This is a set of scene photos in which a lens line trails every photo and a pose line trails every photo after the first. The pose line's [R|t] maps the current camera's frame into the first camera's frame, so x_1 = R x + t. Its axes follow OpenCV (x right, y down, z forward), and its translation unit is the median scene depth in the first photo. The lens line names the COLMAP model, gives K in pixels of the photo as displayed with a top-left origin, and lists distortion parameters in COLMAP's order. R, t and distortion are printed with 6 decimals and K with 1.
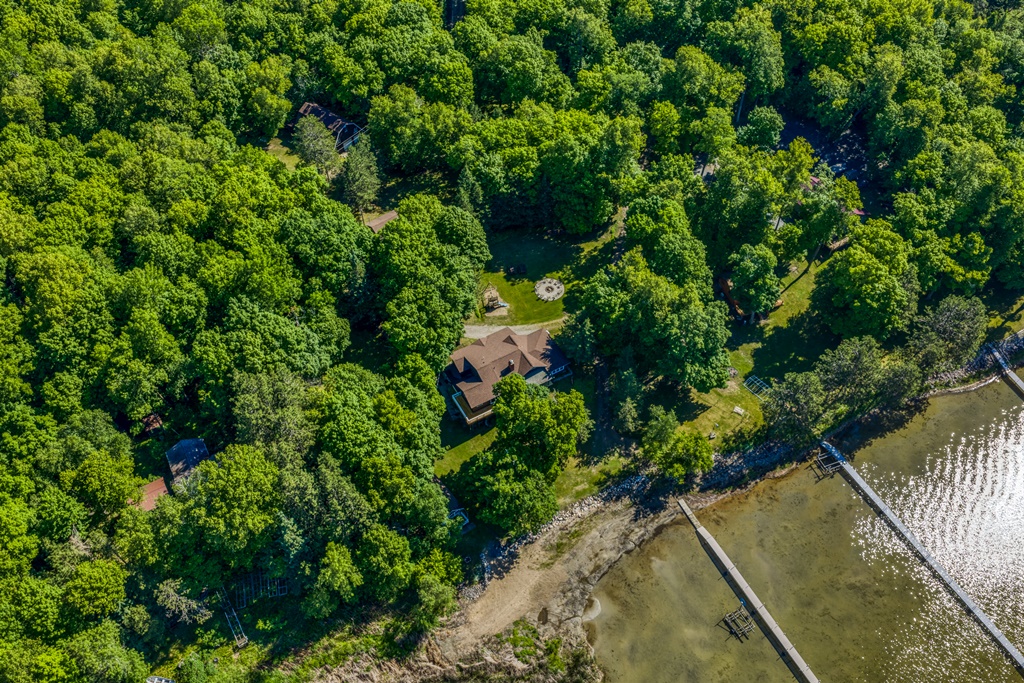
lens RADIAL K [[841.7, 0, 513.7], [0, 841.7, 337.6], [0, 0, 1]] dist [0.015030, -0.032554]
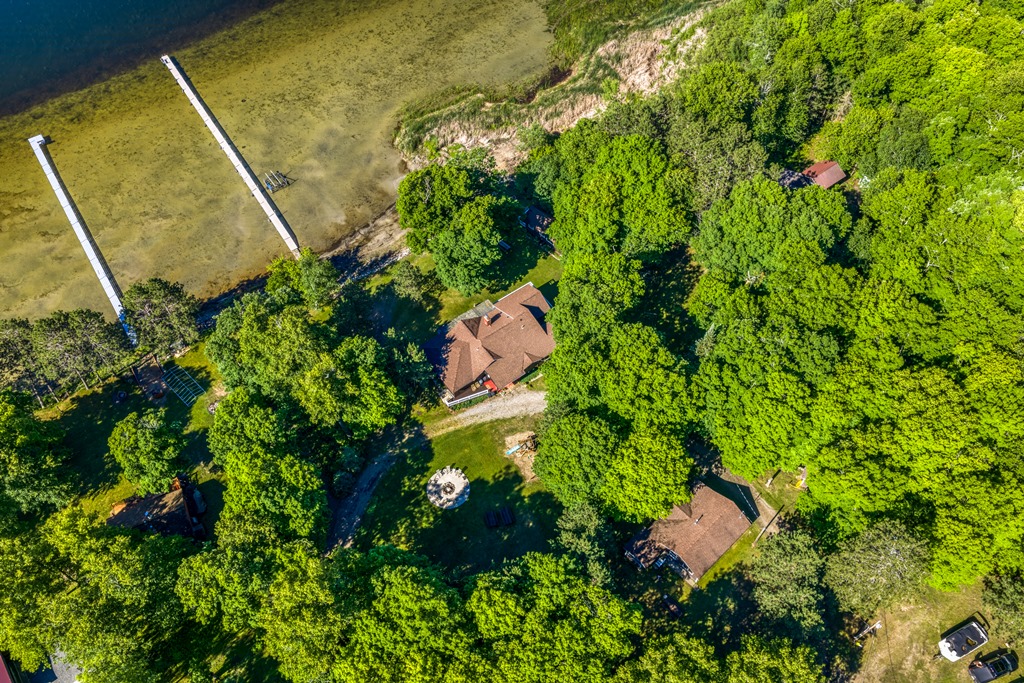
lens RADIAL K [[841.7, 0, 508.9], [0, 841.7, 333.1], [0, 0, 1]] dist [0.015030, -0.032554]
pose [[-0.993694, 0.101564, -0.047514, 0.021482], [-0.077708, -0.318289, 0.944804, -0.802285], [0.080835, 0.942538, 0.324174, 0.787266]]
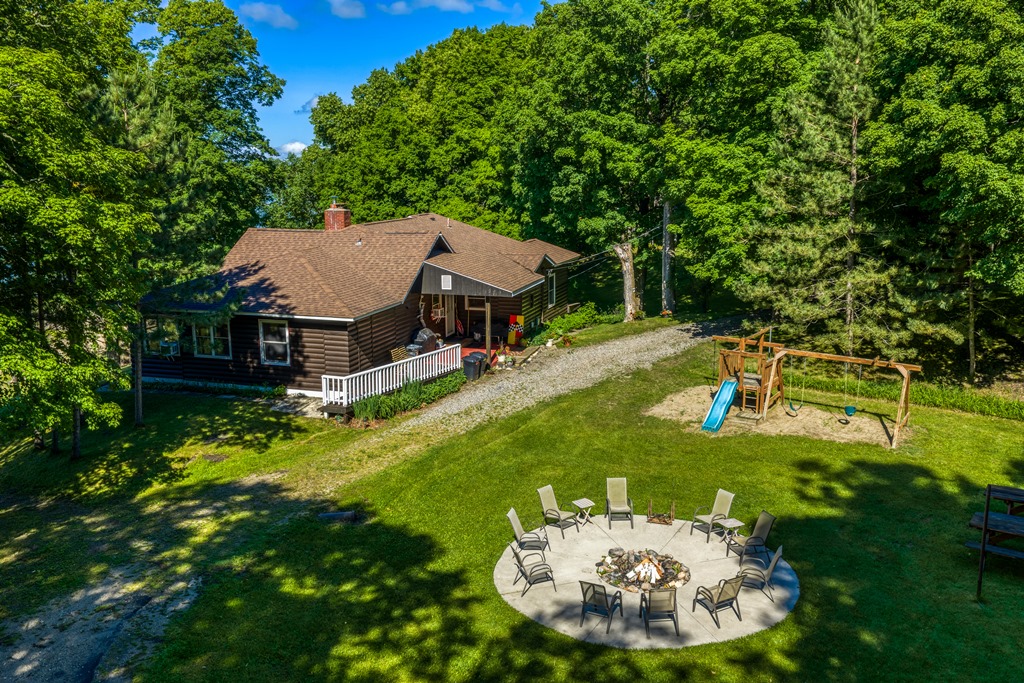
lens RADIAL K [[841.7, 0, 508.6], [0, 841.7, 340.8], [0, 0, 1]] dist [0.015030, -0.032554]
pose [[-0.722612, 0.140367, -0.676852, 0.144083], [-0.531863, 0.512538, 0.674112, -0.163834], [0.441536, 0.847114, -0.295709, 1.185688]]
